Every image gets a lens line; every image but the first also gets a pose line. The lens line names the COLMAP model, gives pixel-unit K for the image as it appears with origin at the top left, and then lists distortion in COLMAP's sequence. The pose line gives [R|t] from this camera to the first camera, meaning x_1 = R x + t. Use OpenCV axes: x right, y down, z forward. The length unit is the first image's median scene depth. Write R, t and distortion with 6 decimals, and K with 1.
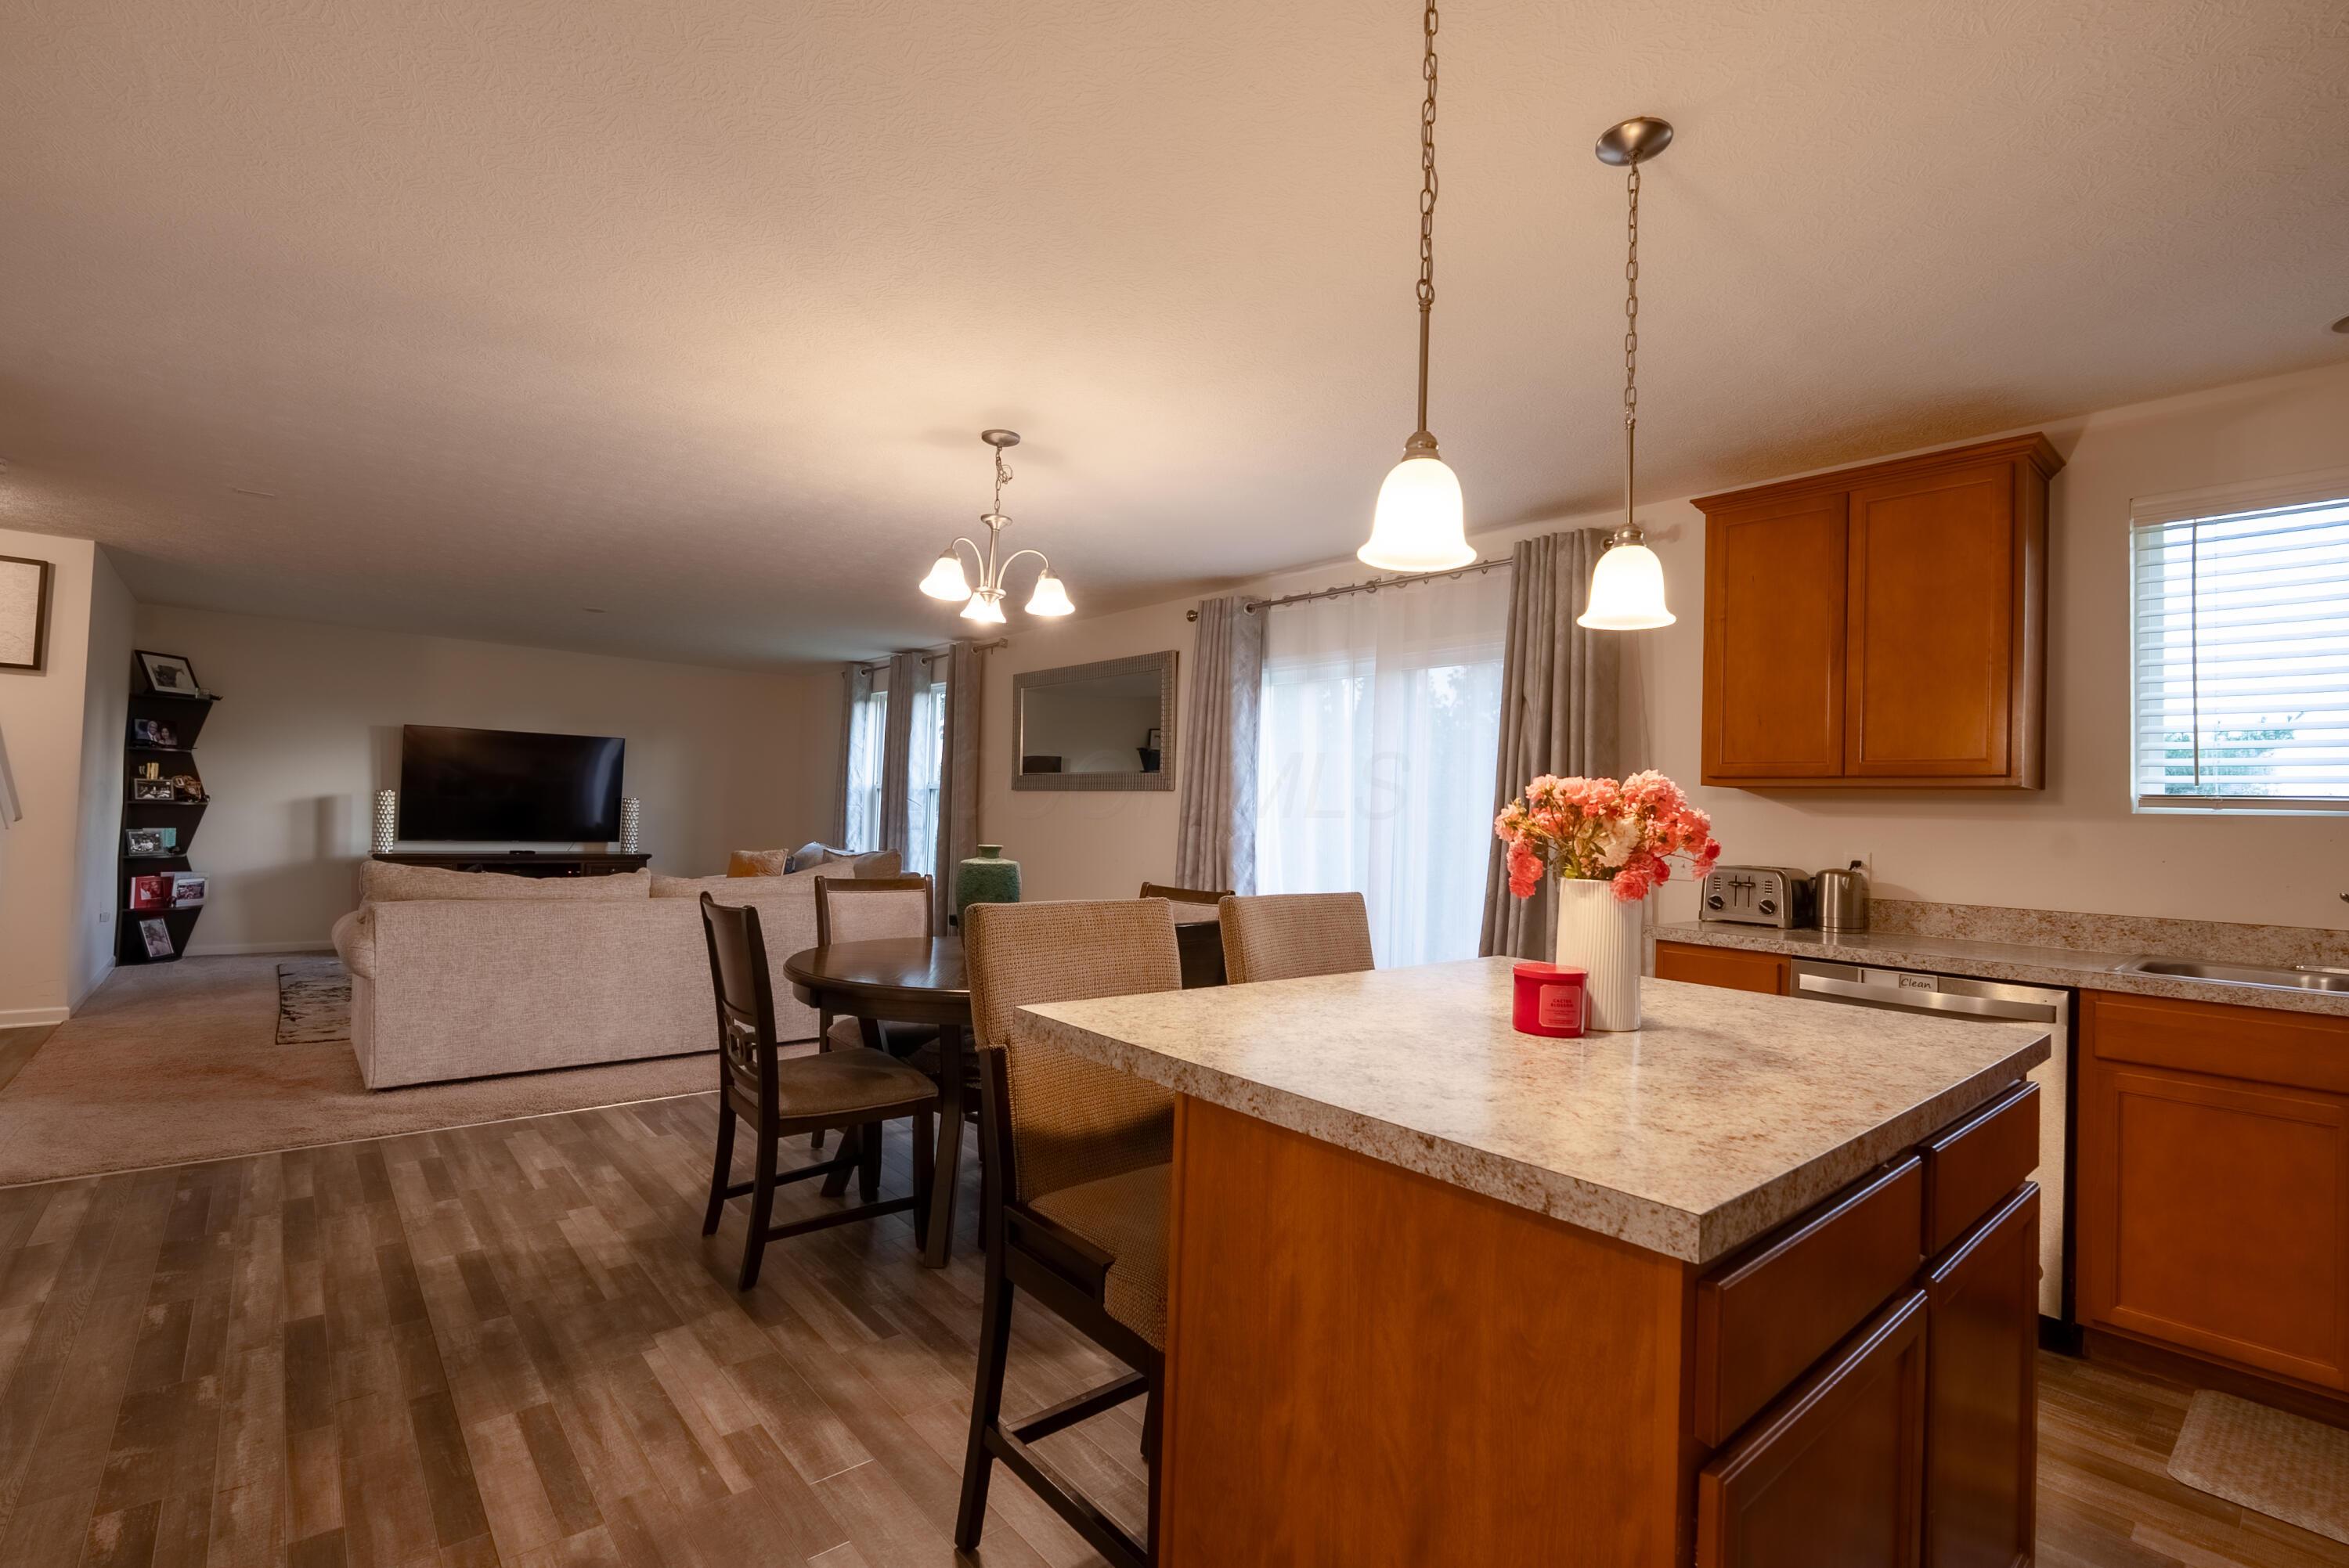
lens RADIAL K [[1037.9, 0, 1165.5], [0, 1037.9, 785.2], [0, 0, 1]] dist [-0.012049, 0.002190]
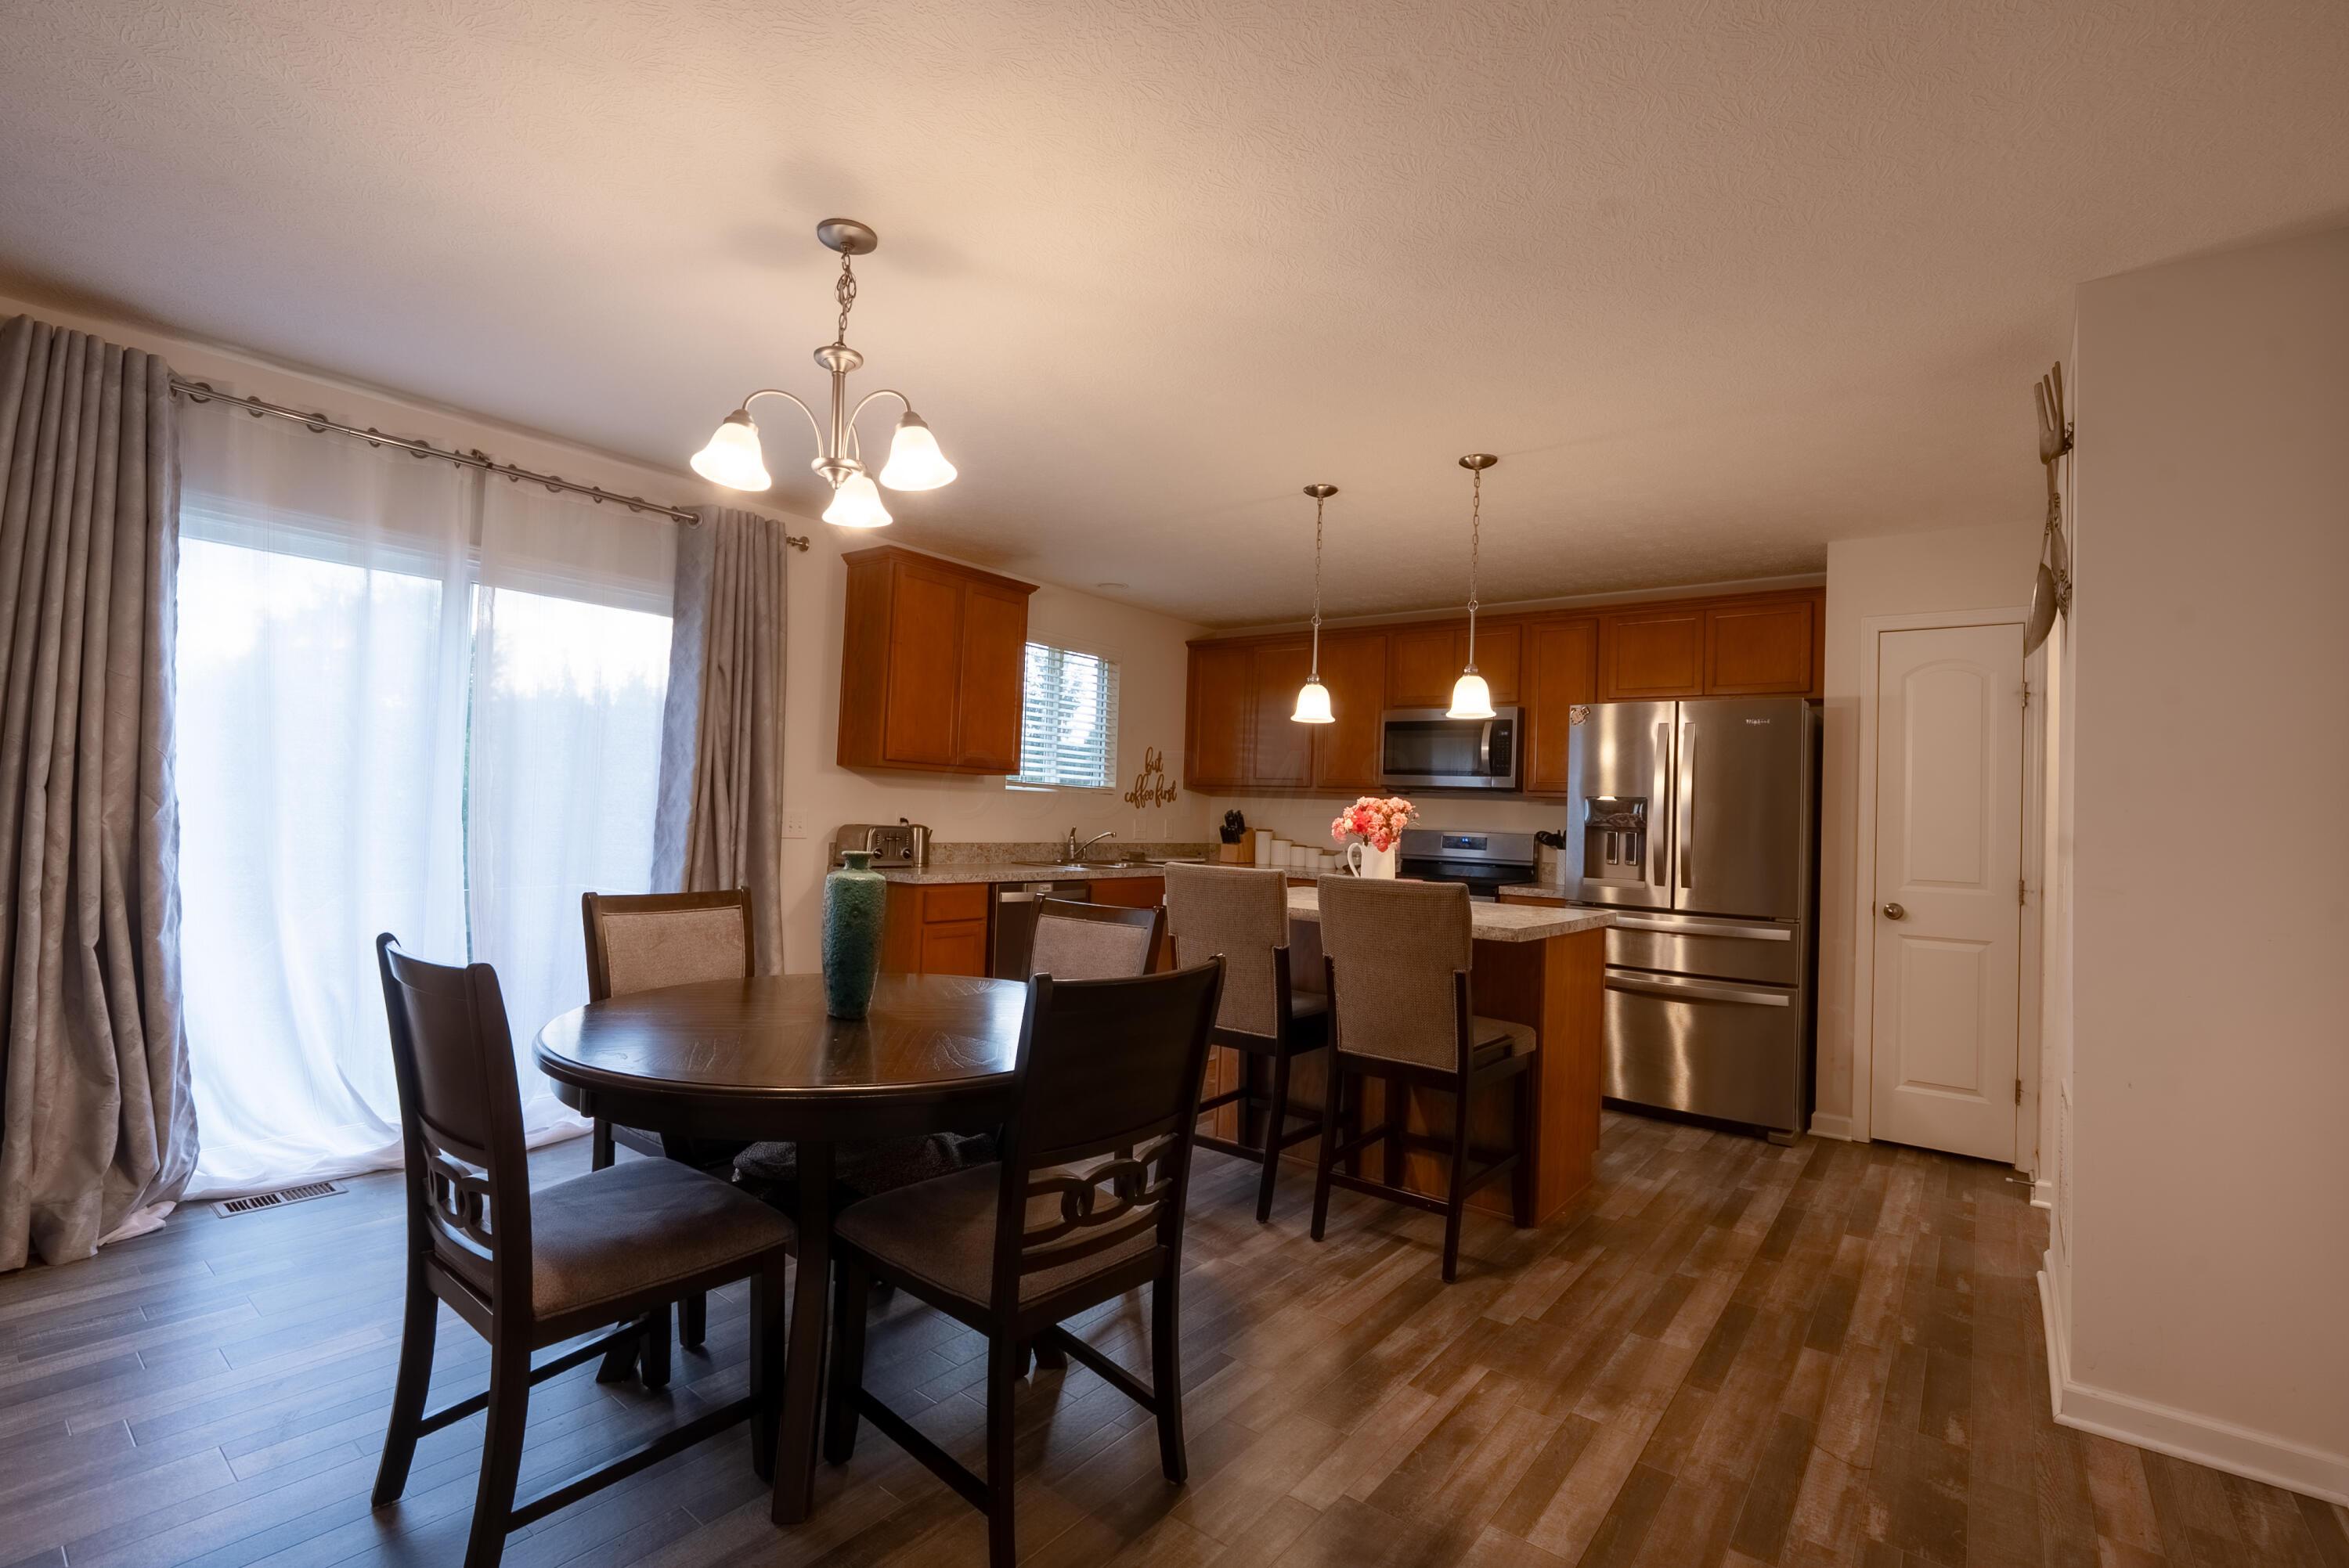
lens RADIAL K [[1037.9, 0, 1165.5], [0, 1037.9, 785.2], [0, 0, 1]] dist [-0.012049, 0.002190]
pose [[-0.187261, -0.013199, 0.982222, -1.013872], [-0.073873, 0.997267, -0.000682, -0.000703], [-0.979529, -0.072687, -0.187724, 1.075193]]
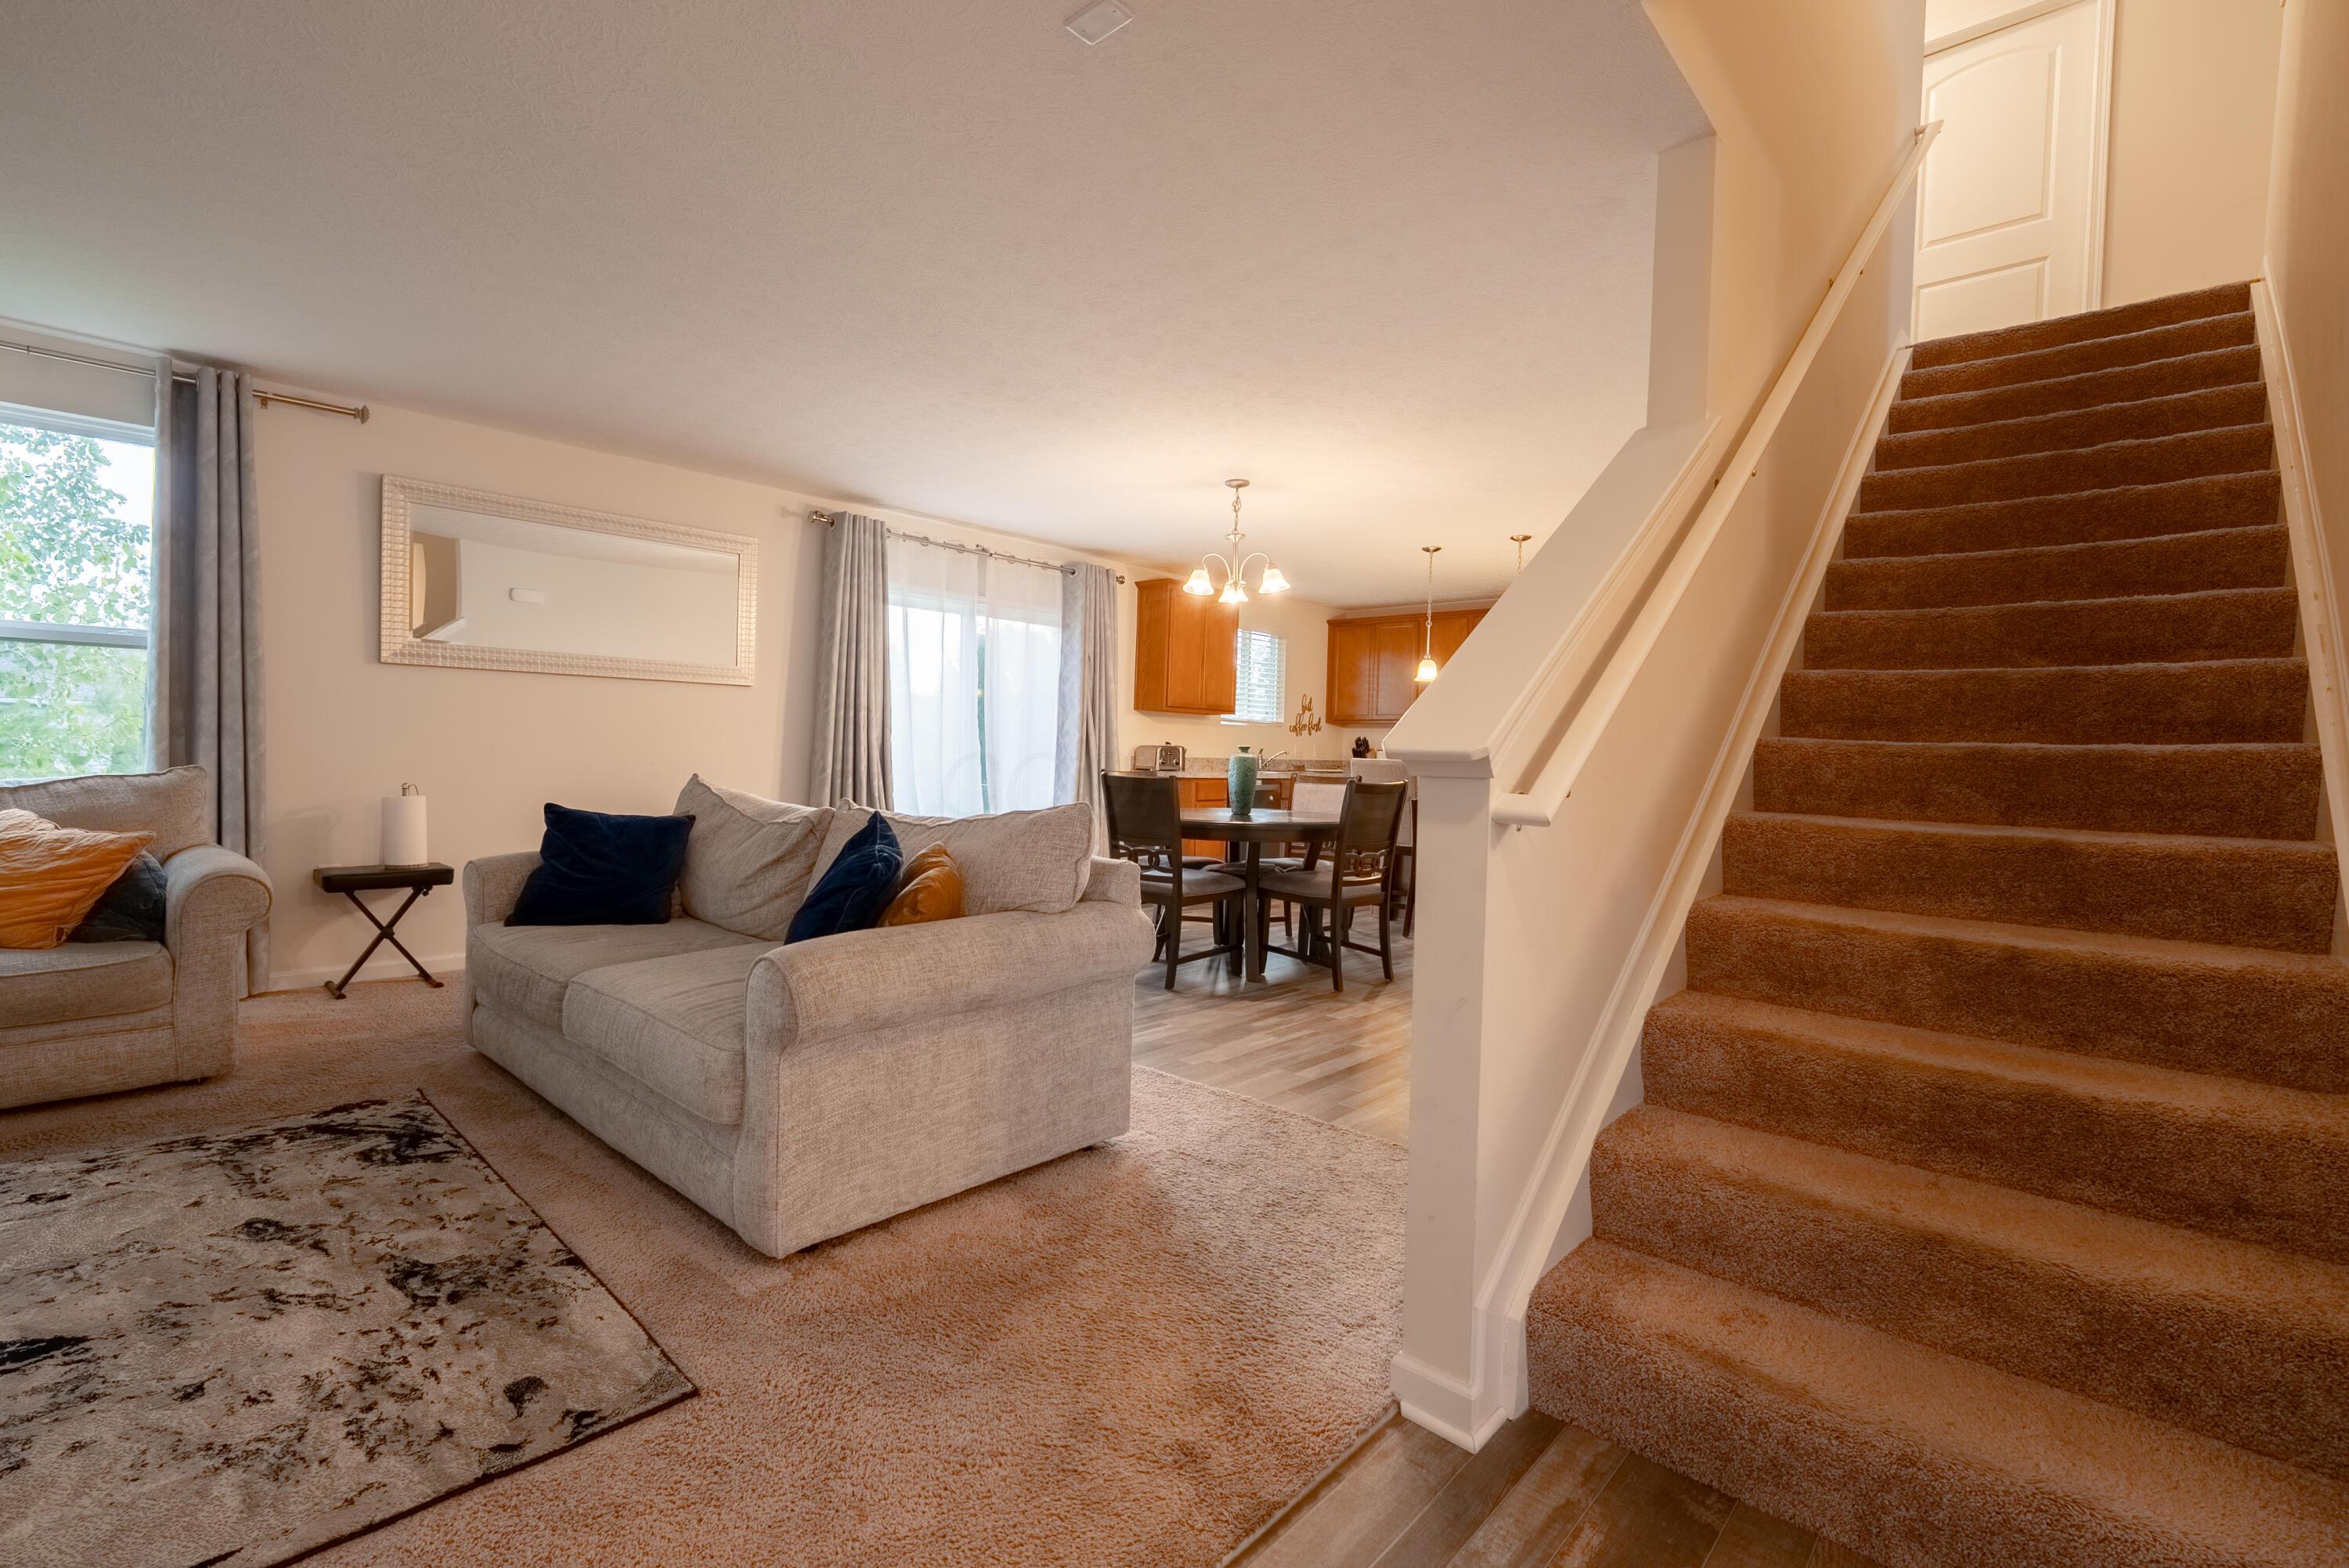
lens RADIAL K [[1037.9, 0, 1165.5], [0, 1037.9, 785.2], [0, 0, 1]] dist [-0.012049, 0.002190]
pose [[-0.119191, -0.066737, 0.990626, -2.051925], [-0.059690, 0.996415, 0.059945, 0.034548], [-0.991075, -0.051986, -0.122747, 1.525956]]
